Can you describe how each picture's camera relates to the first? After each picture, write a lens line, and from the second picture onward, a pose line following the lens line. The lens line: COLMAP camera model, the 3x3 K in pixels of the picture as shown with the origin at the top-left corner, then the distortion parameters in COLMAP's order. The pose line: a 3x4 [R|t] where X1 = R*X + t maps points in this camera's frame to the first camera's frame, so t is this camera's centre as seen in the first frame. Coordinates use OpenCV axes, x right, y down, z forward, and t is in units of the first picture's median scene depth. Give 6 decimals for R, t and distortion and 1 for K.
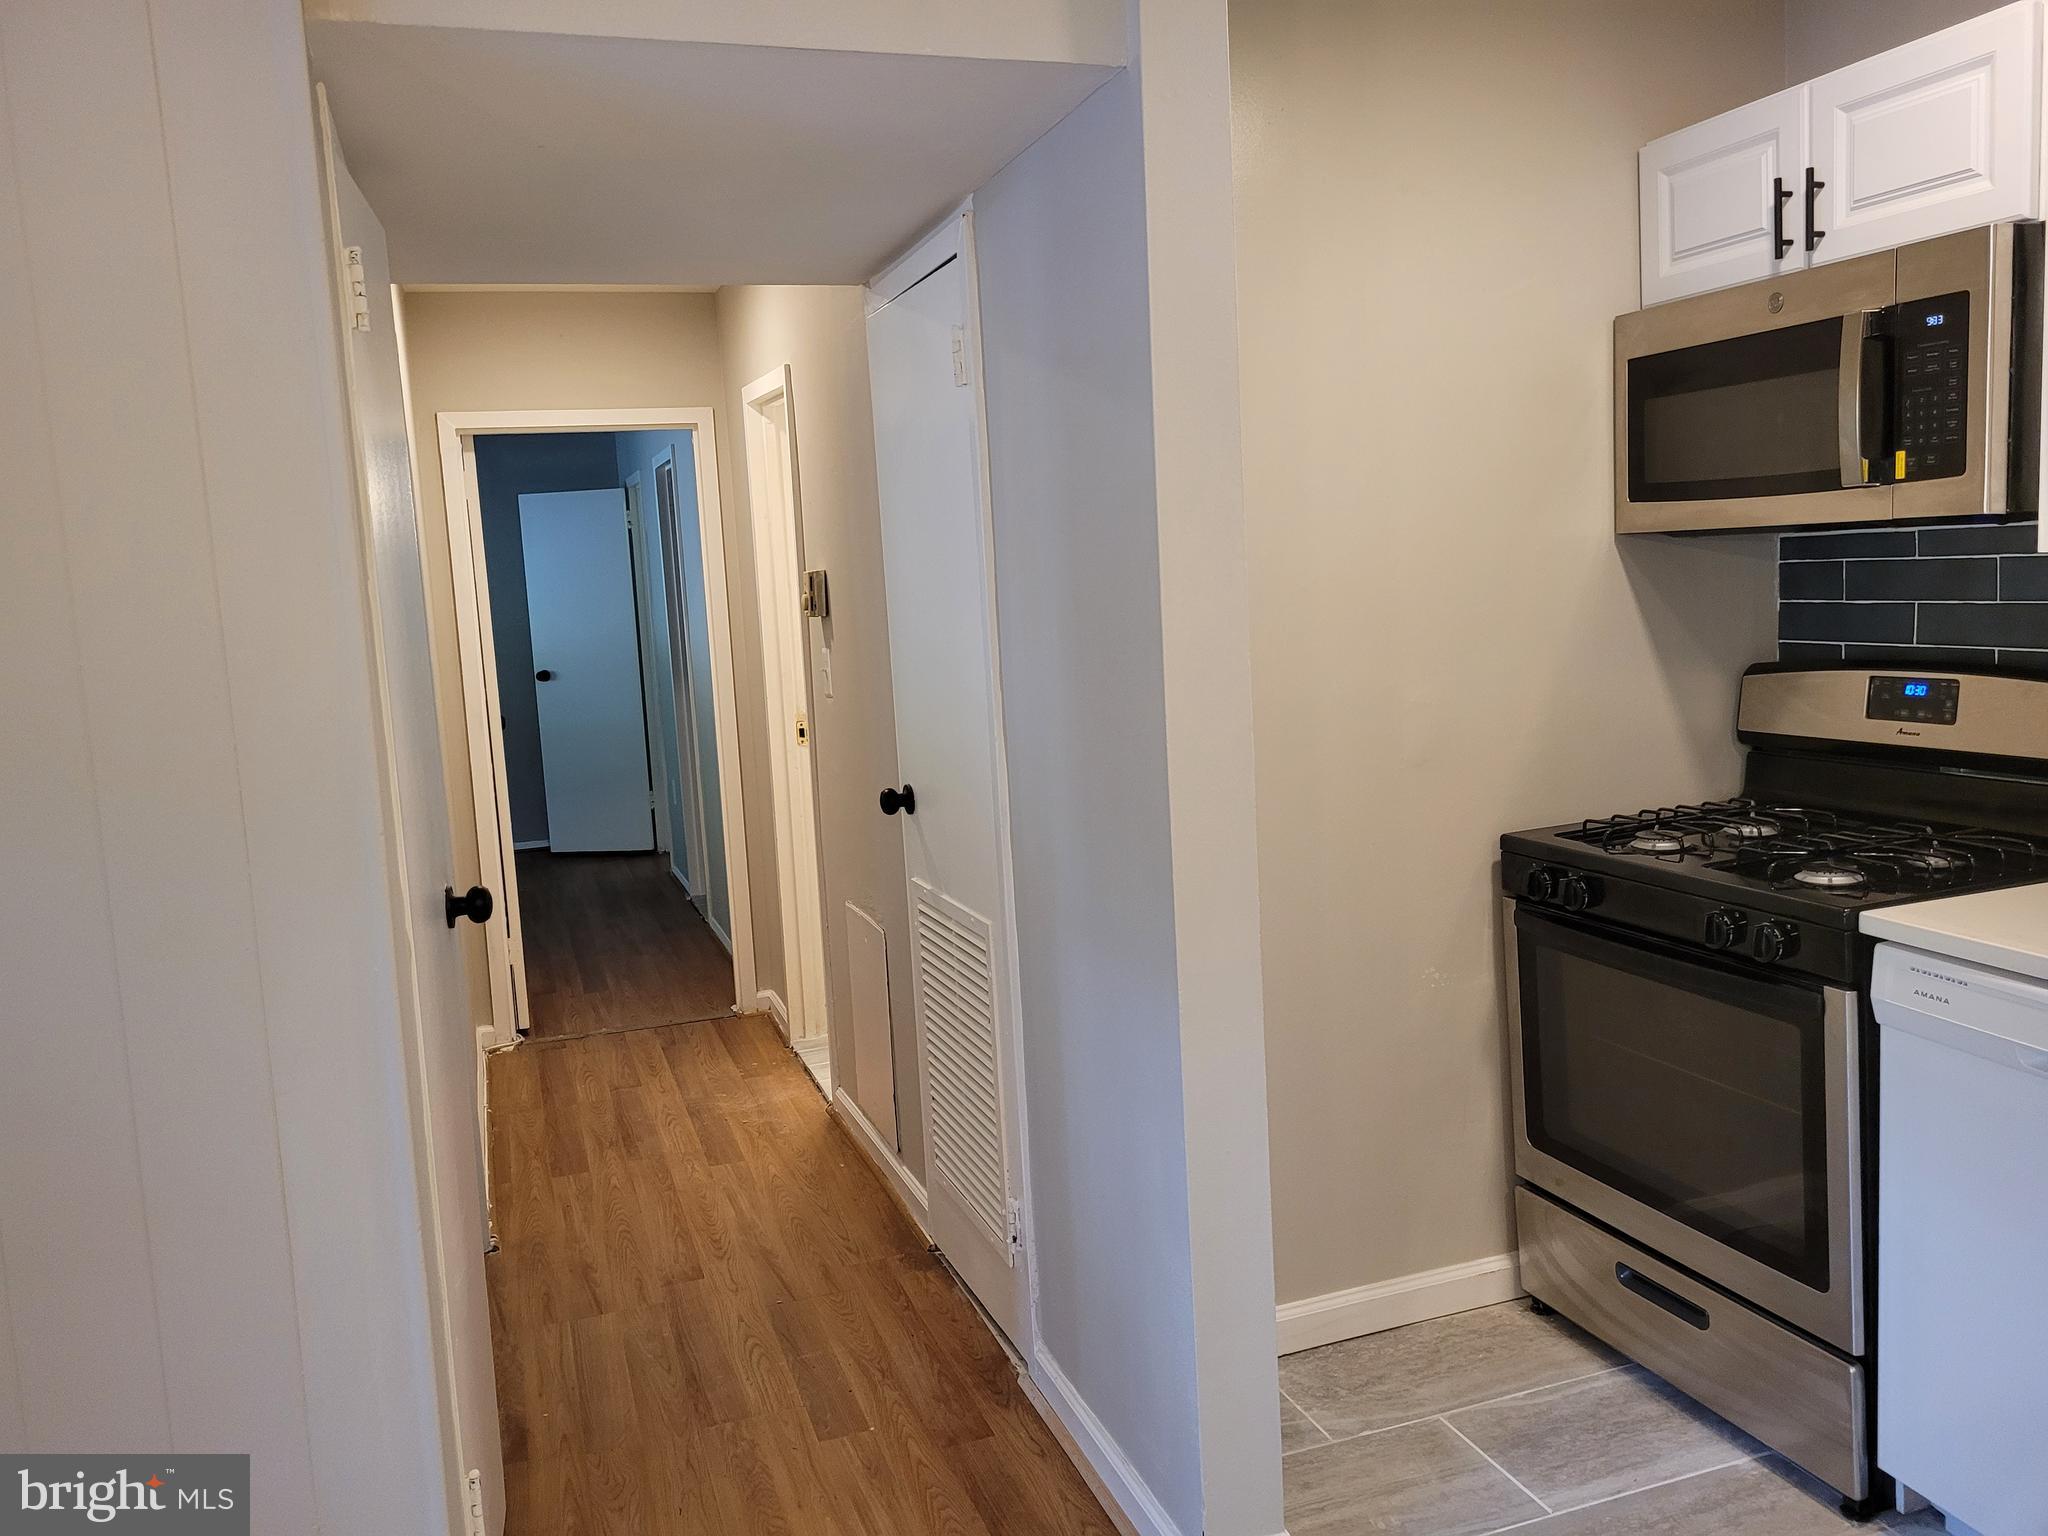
lens RADIAL K [[1576.9, 0, 1024.0], [0, 1576.9, 768.0], [0, 0, 1]] dist [-0.000826, -0.001118]
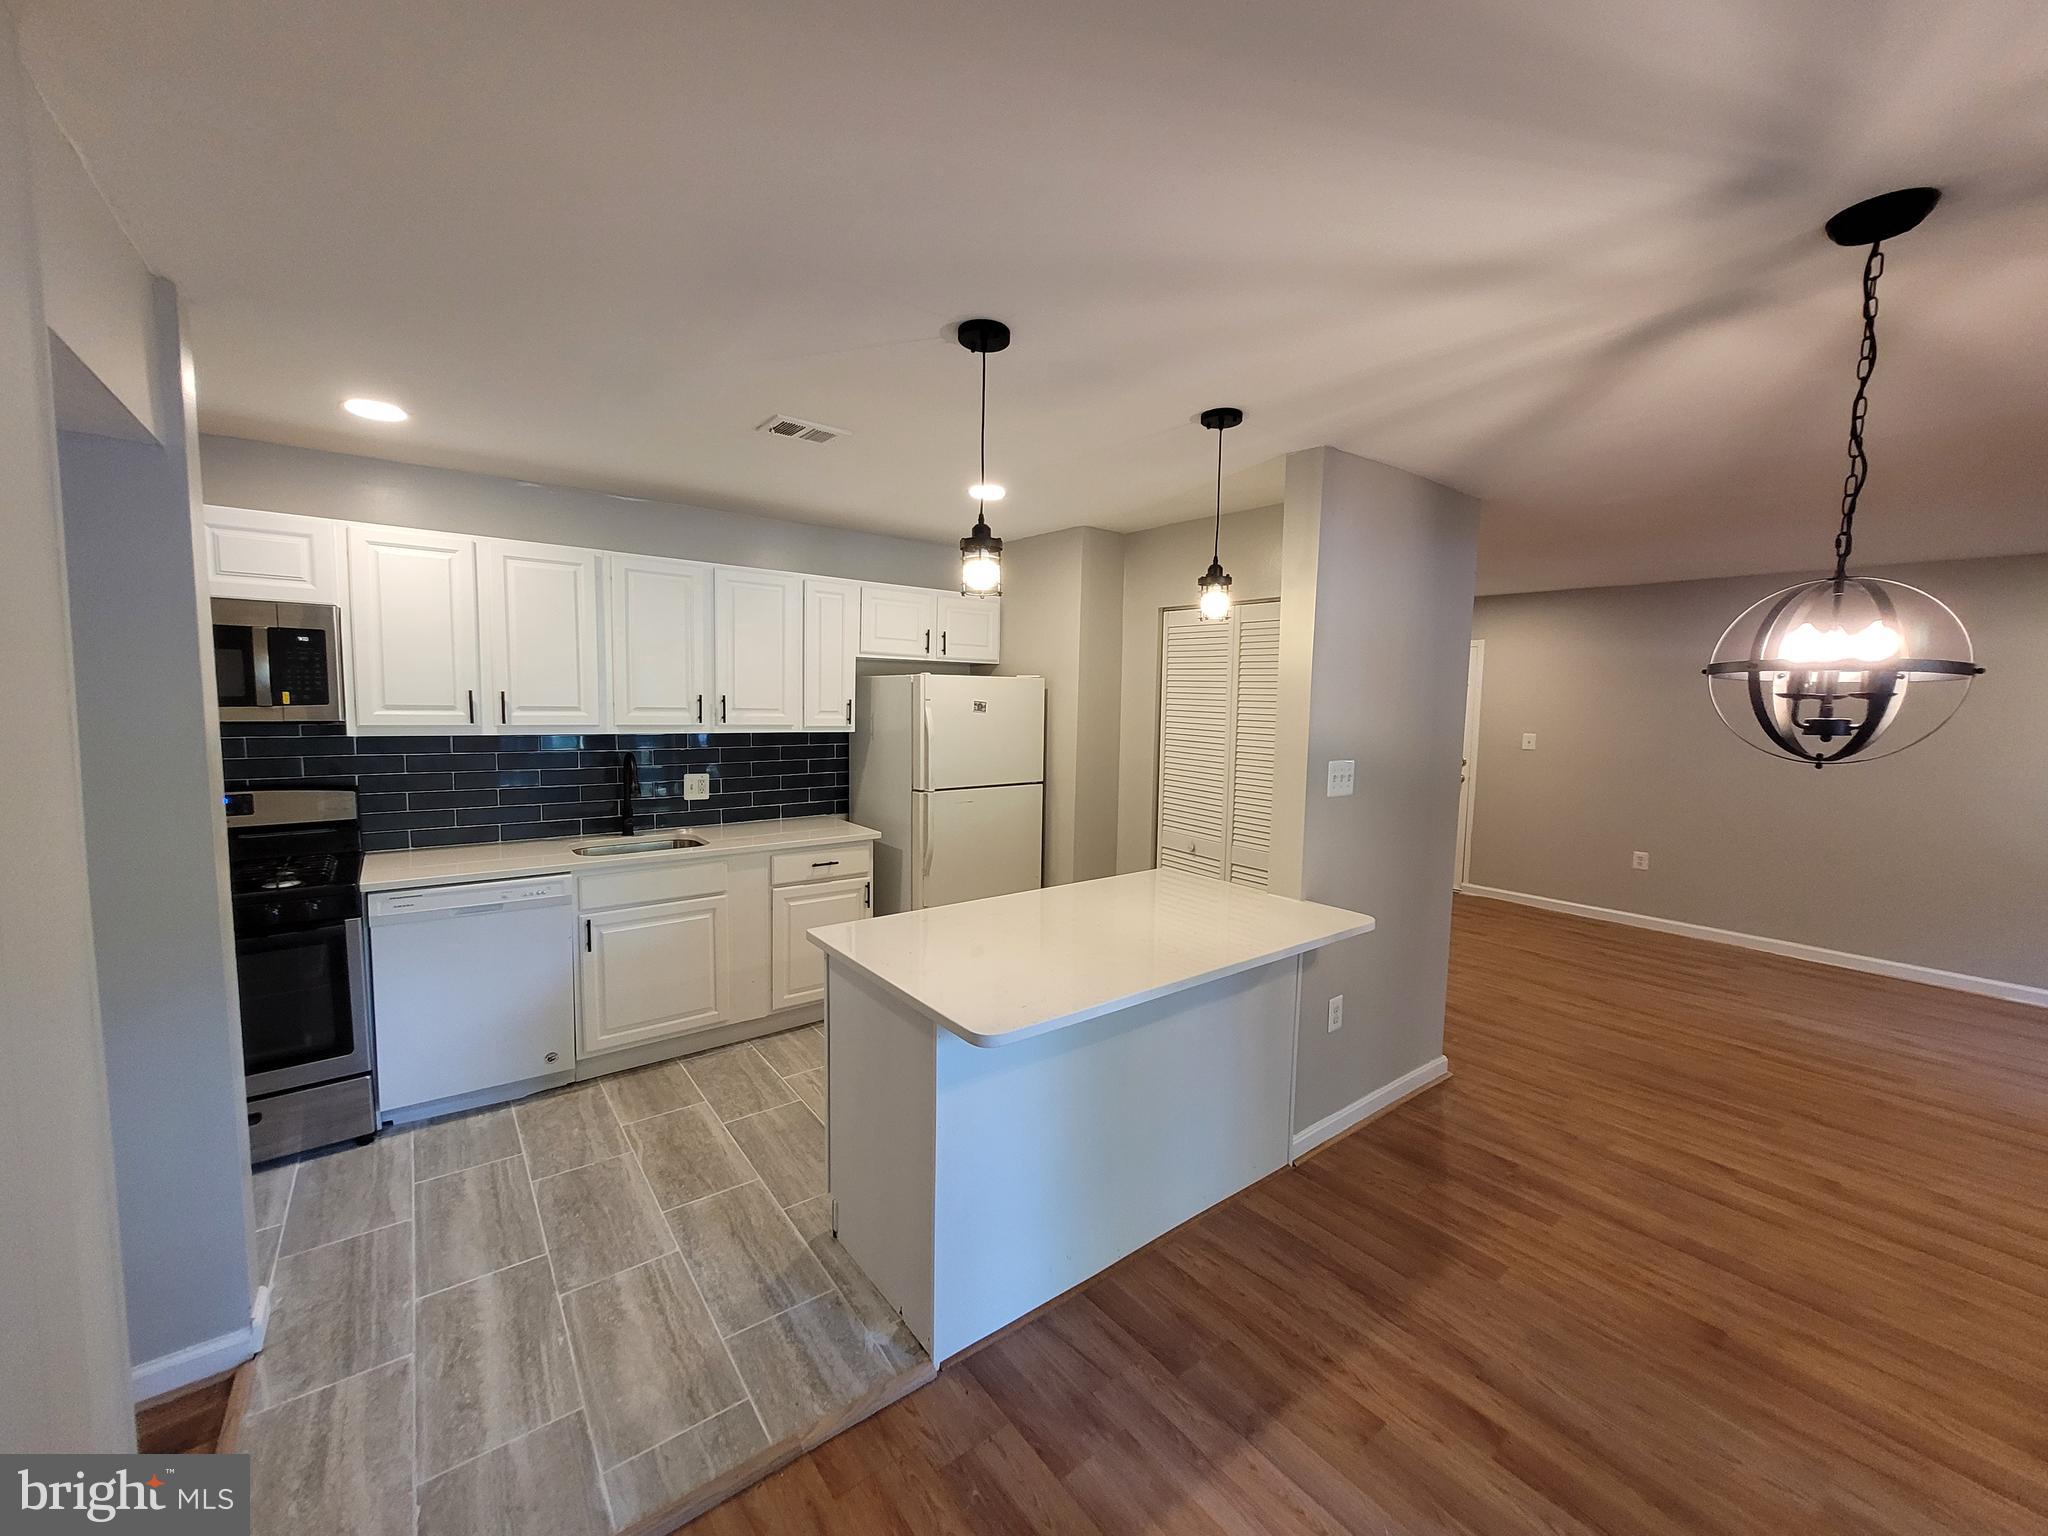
lens RADIAL K [[801.7, 0, 1033.3], [0, 801.7, 767.1], [0, 0, 1]] dist [0.008018, -0.001945]
pose [[-0.298238, -0.034604, 0.953864, -0.809639], [0.120334, 0.990006, 0.073539, -0.044939], [-0.946876, 0.136714, -0.291093, 0.304324]]
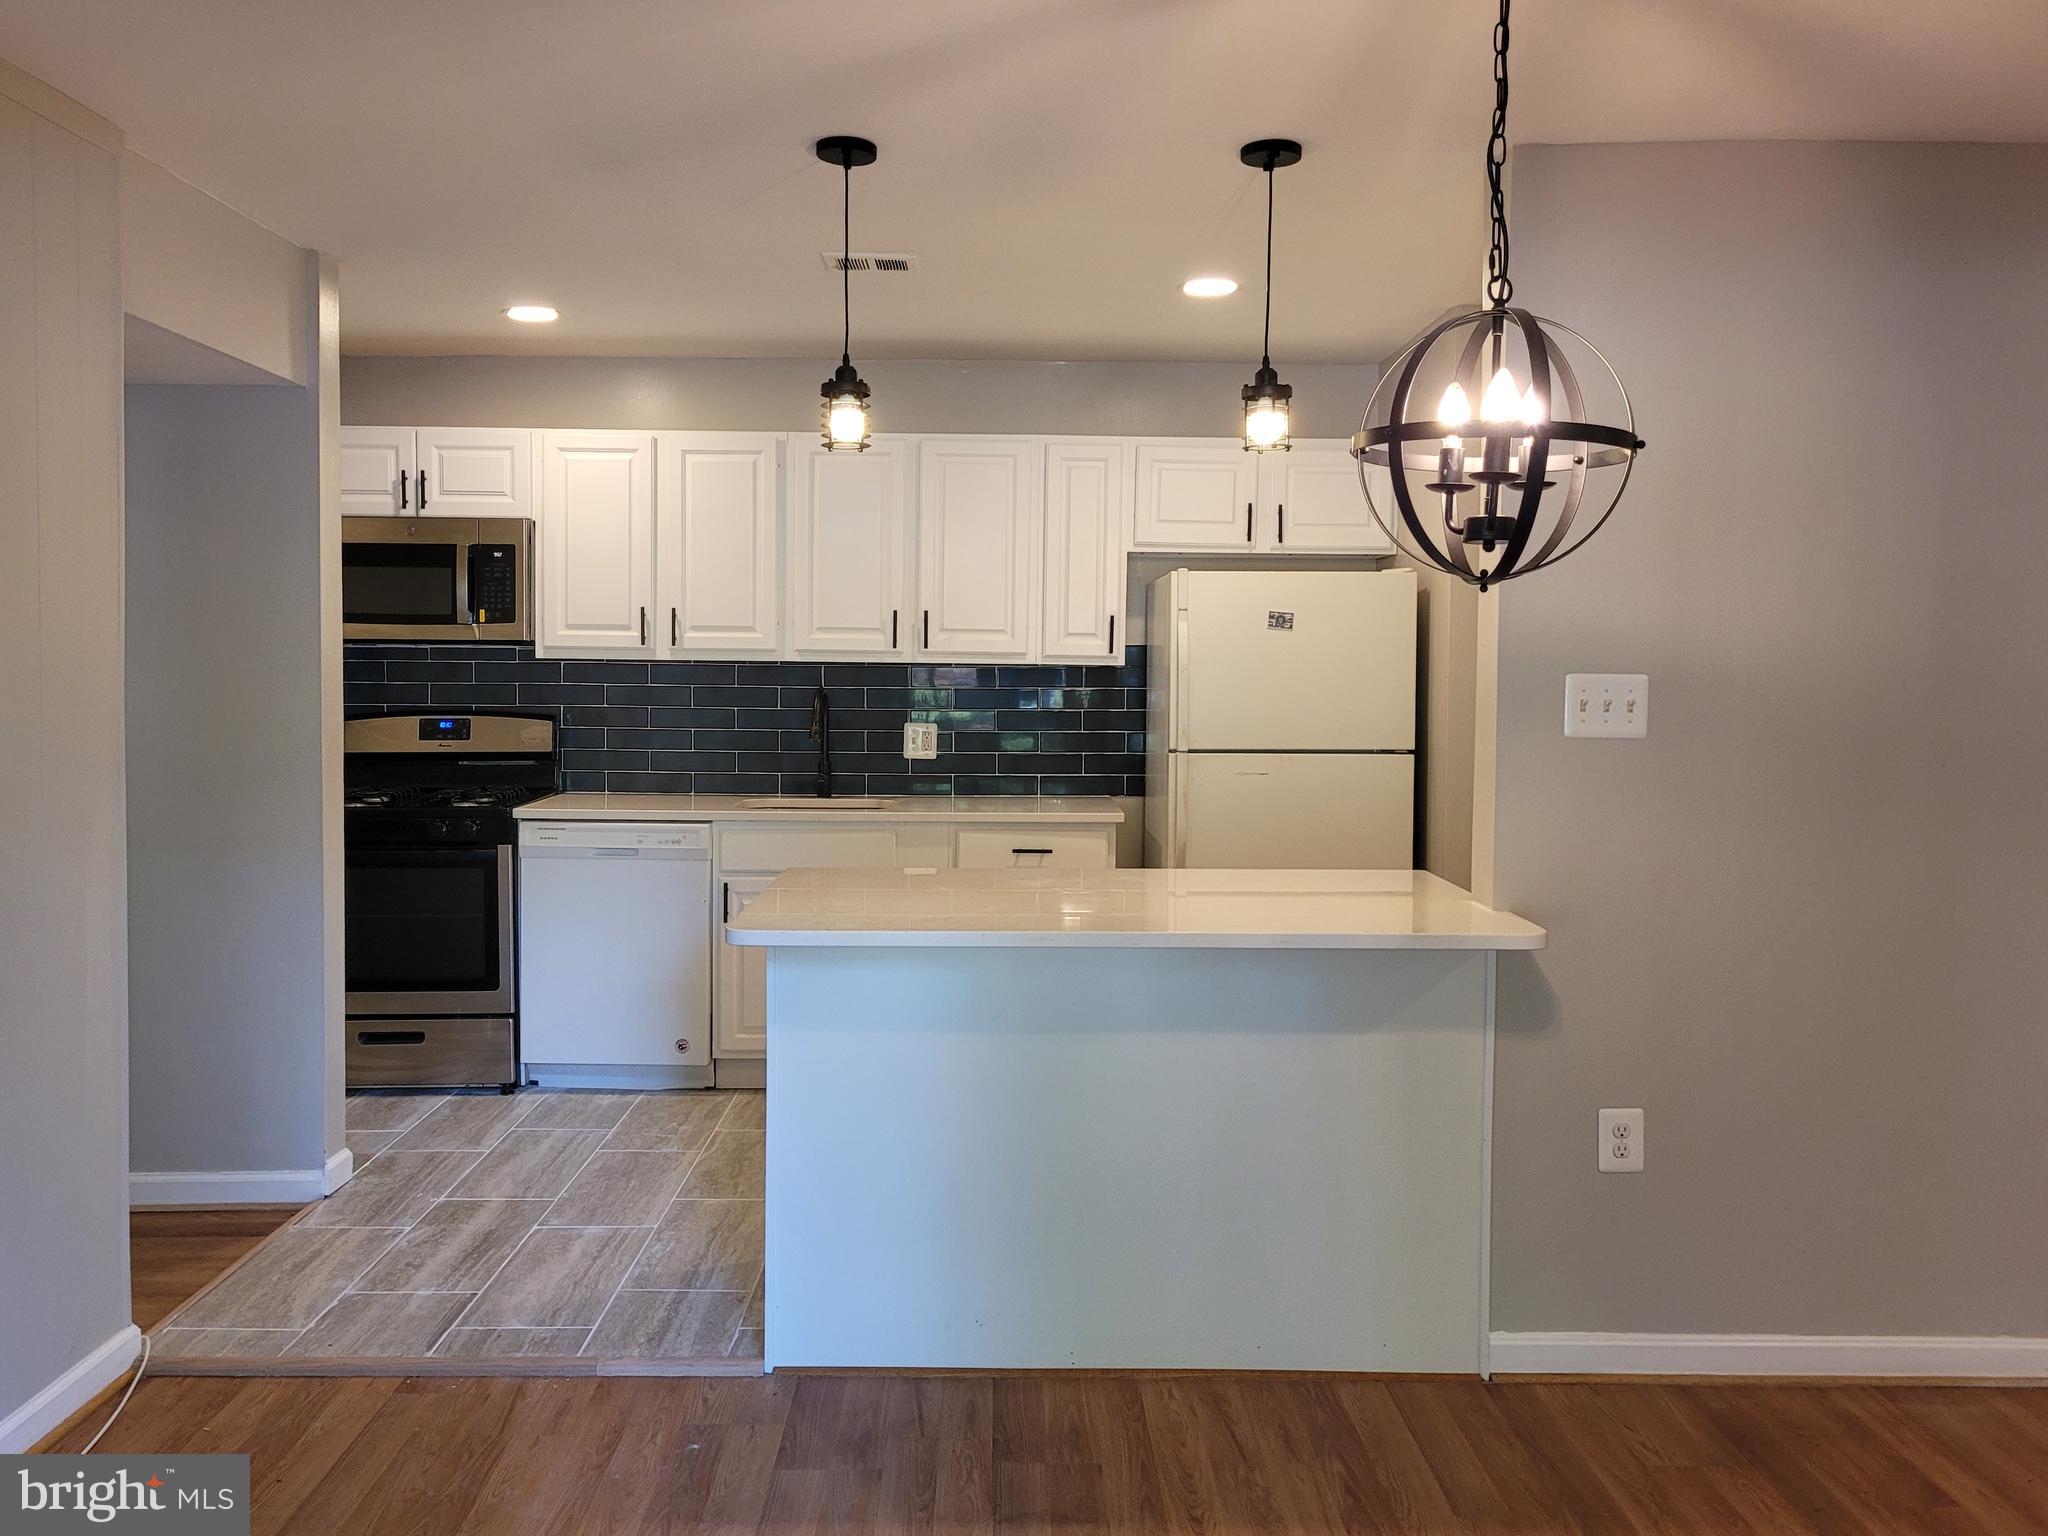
lens RADIAL K [[1624.3, 0, 1012.0], [0, 1624.3, 718.8], [0, 0, 1]] dist [0.064154, -0.063814]
pose [[0.342939, 0.025665, 0.939007, -1.232743], [0.093435, 0.993737, -0.061285, 0.148818], [-0.934699, 0.108753, 0.338394, -0.419274]]
